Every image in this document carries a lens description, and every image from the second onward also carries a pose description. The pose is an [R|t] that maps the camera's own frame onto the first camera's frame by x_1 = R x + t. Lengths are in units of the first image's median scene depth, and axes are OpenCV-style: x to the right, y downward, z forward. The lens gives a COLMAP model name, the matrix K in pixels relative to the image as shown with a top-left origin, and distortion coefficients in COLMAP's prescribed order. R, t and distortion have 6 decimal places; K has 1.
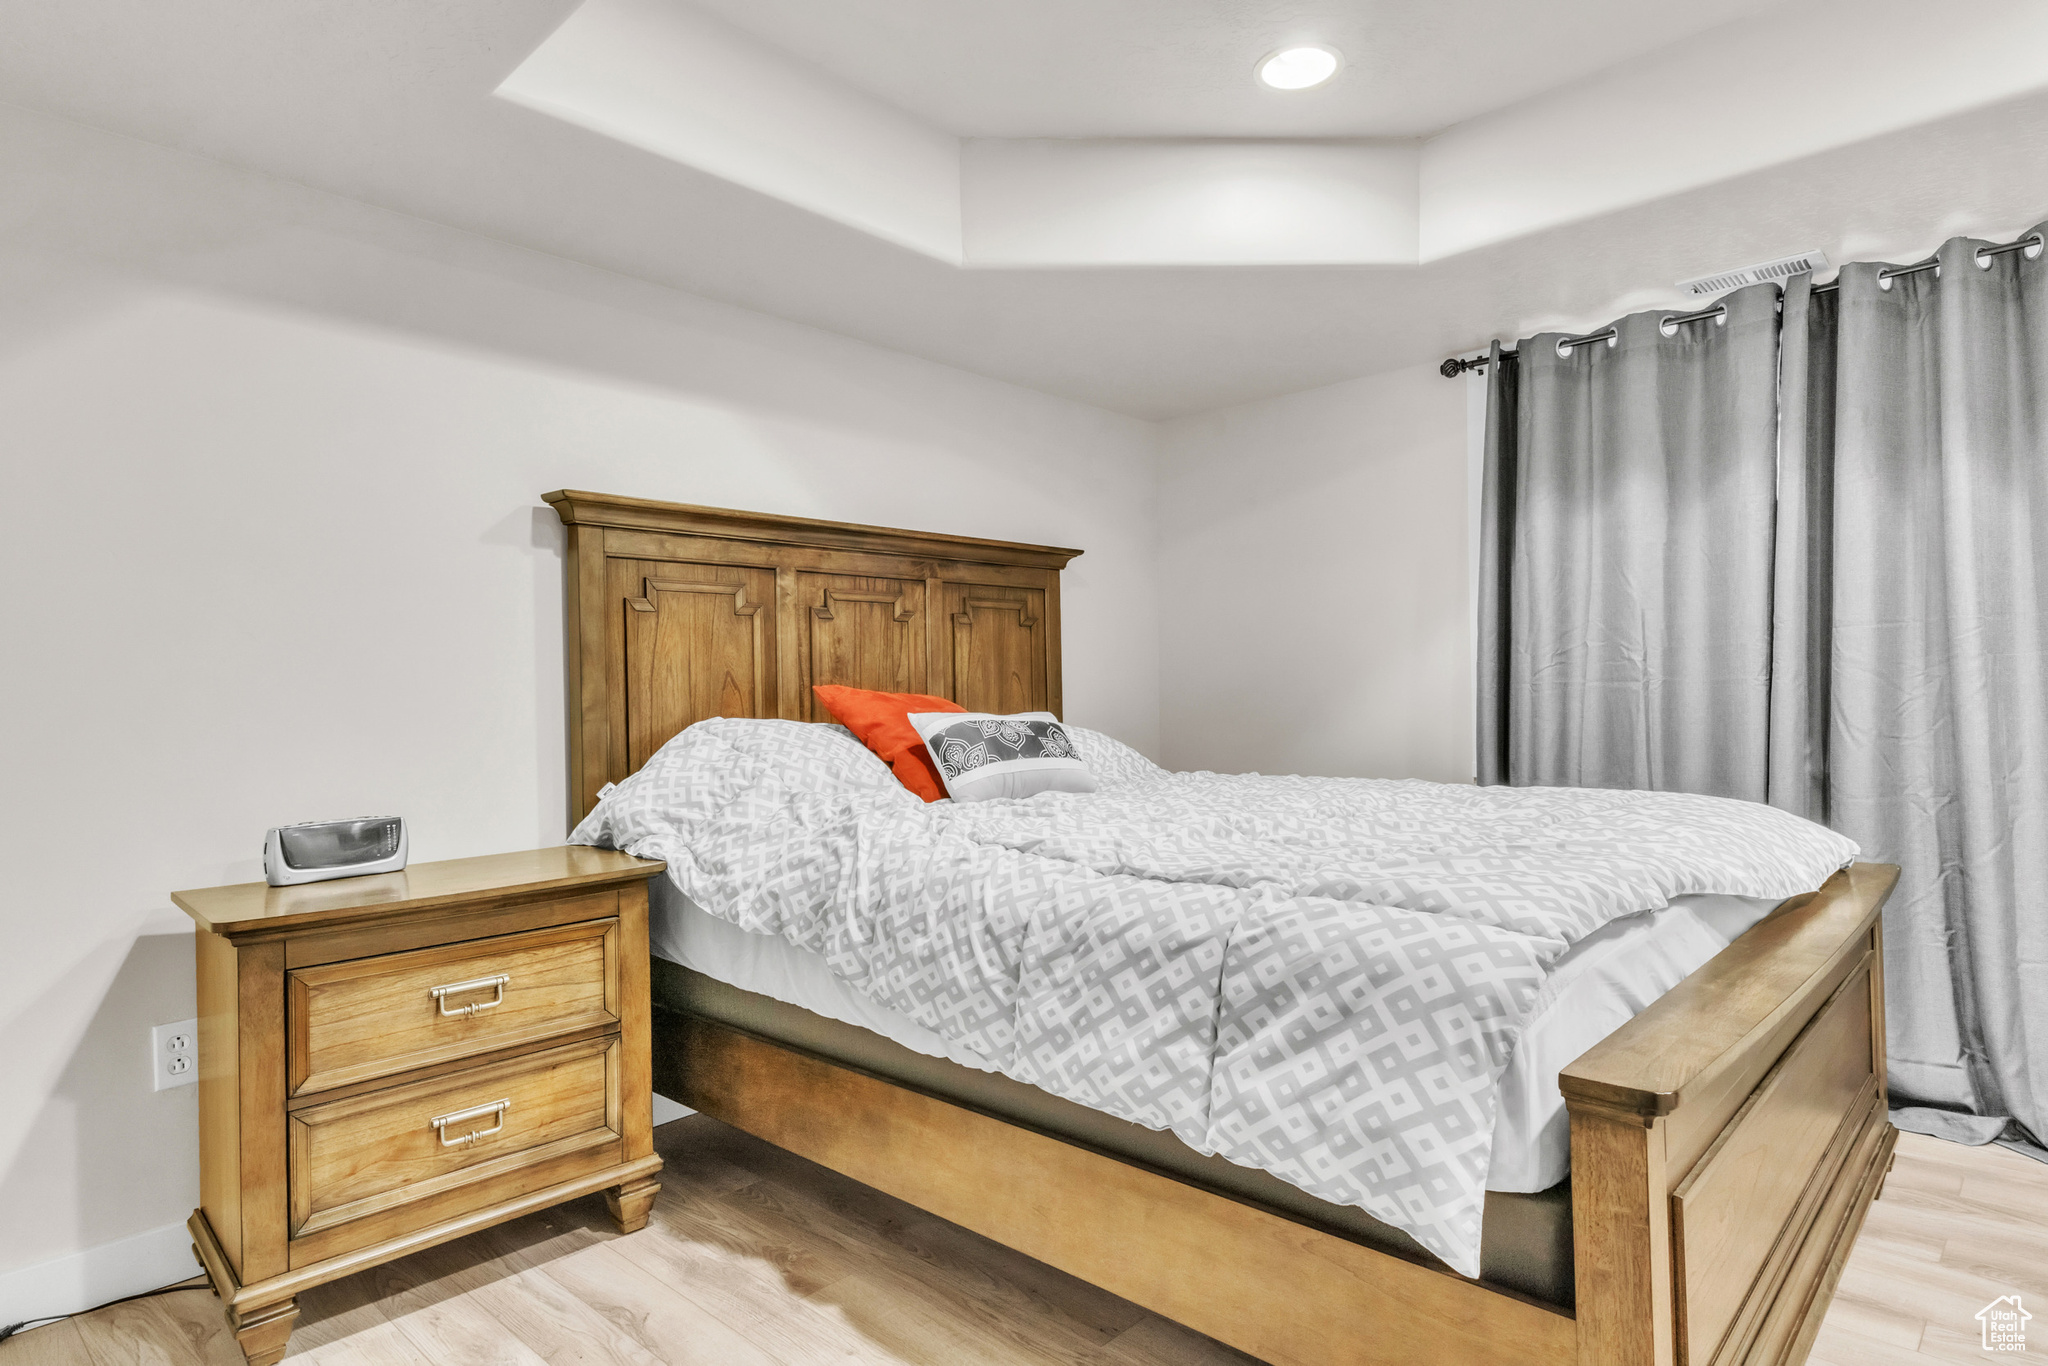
lens RADIAL K [[1027.1, 0, 992.9], [0, 1027.1, 690.7], [0, 0, 1]] dist [0.020205, -0.016000]
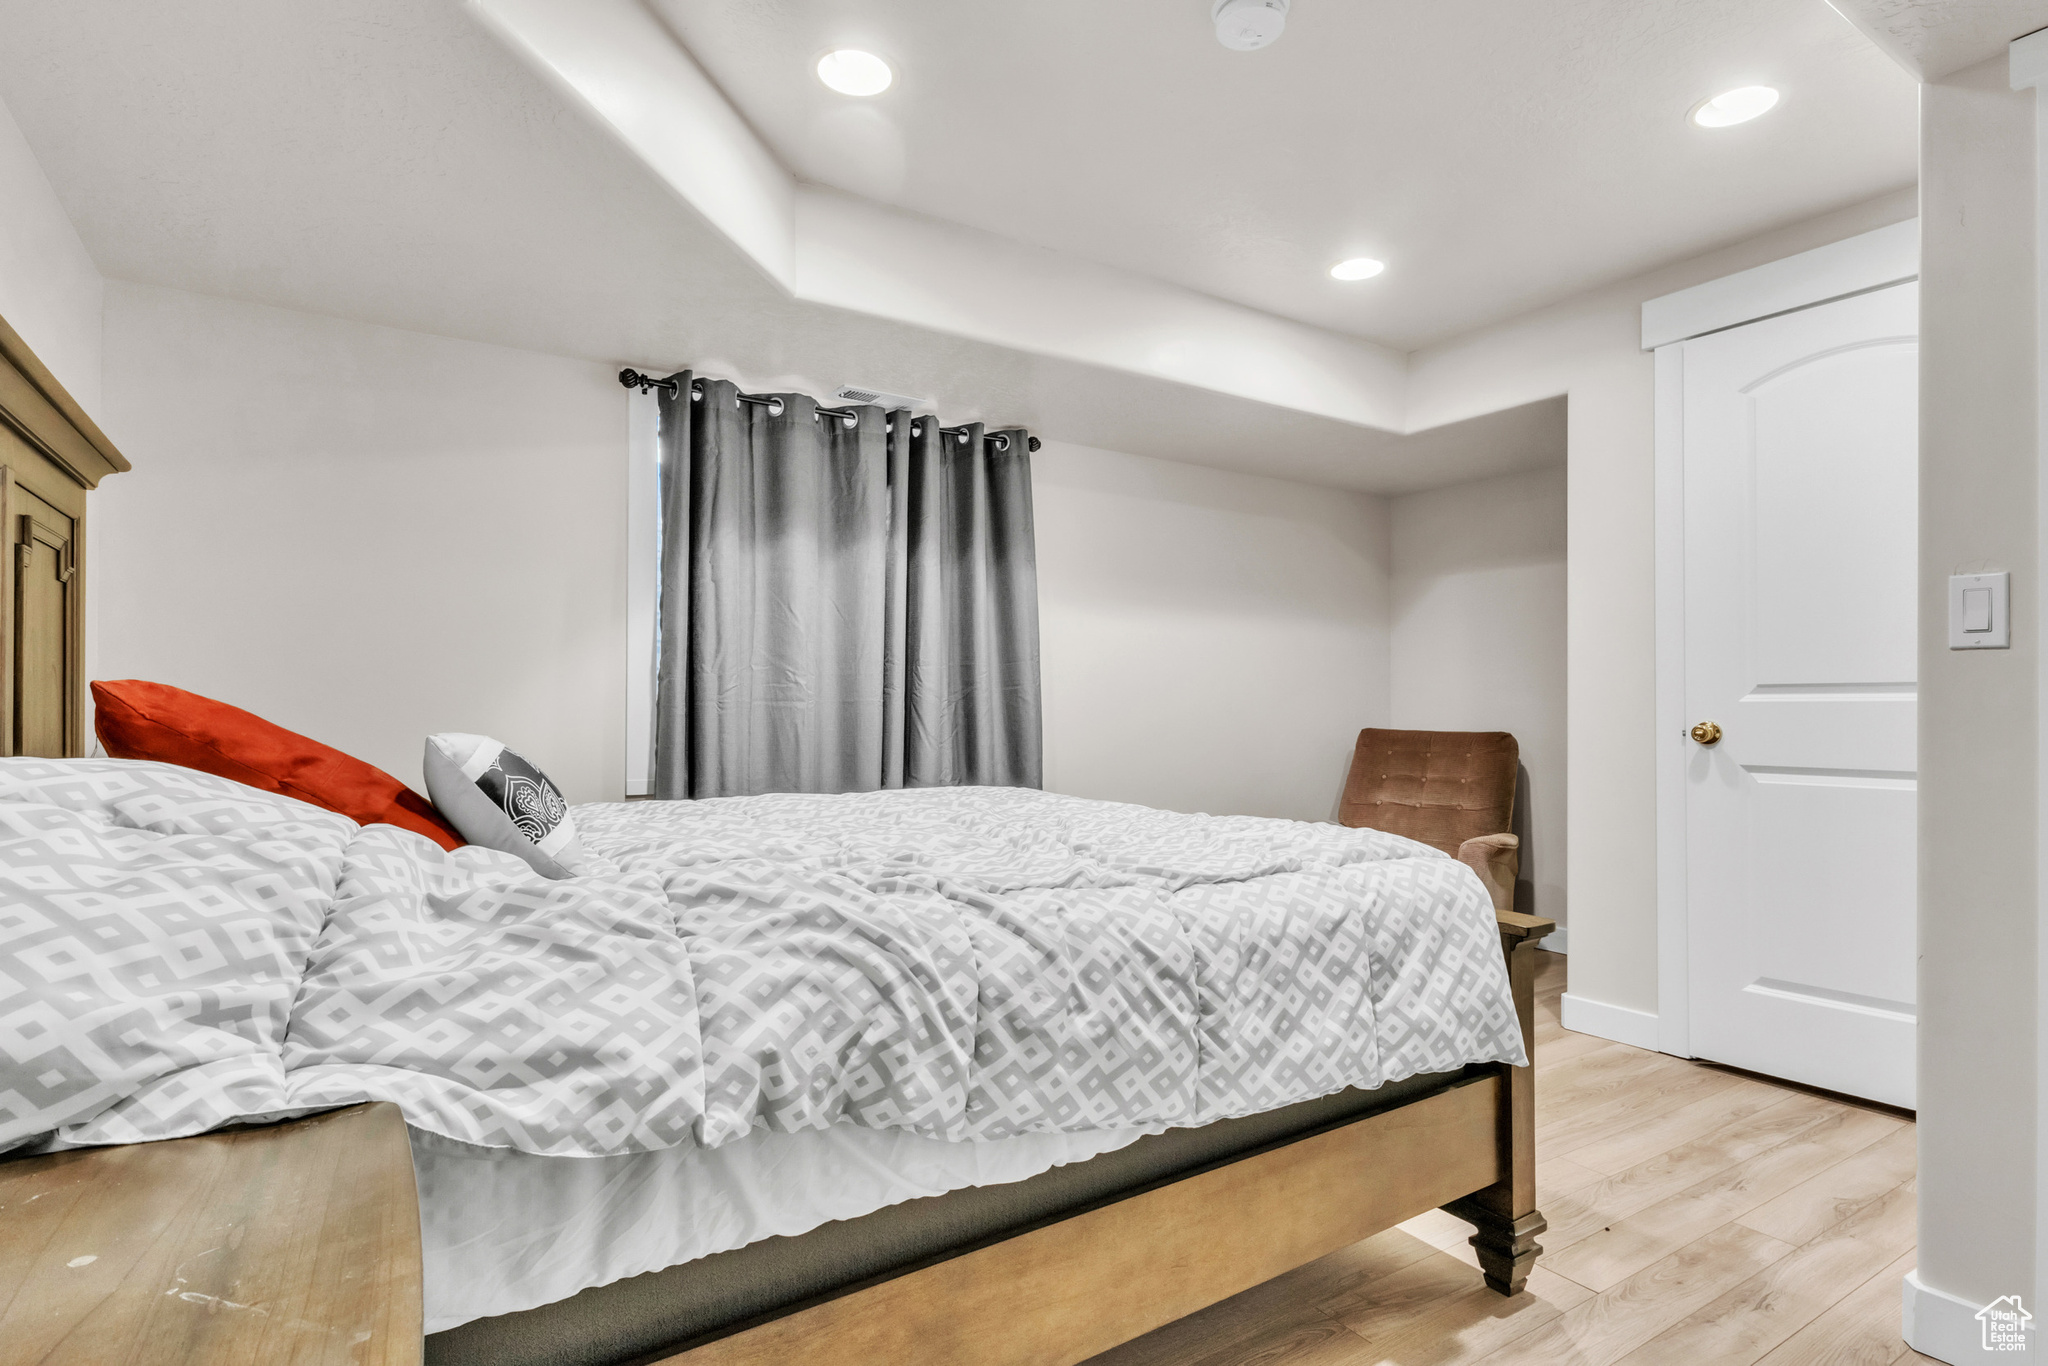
lens RADIAL K [[1027.1, 0, 992.9], [0, 1027.1, 690.7], [0, 0, 1]] dist [0.020205, -0.016000]
pose [[0.276784, 0.027187, 0.960548, -0.928063], [-0.008667, 0.999630, -0.025796, 0.015343], [-0.960893, -0.001185, 0.276917, 0.929958]]
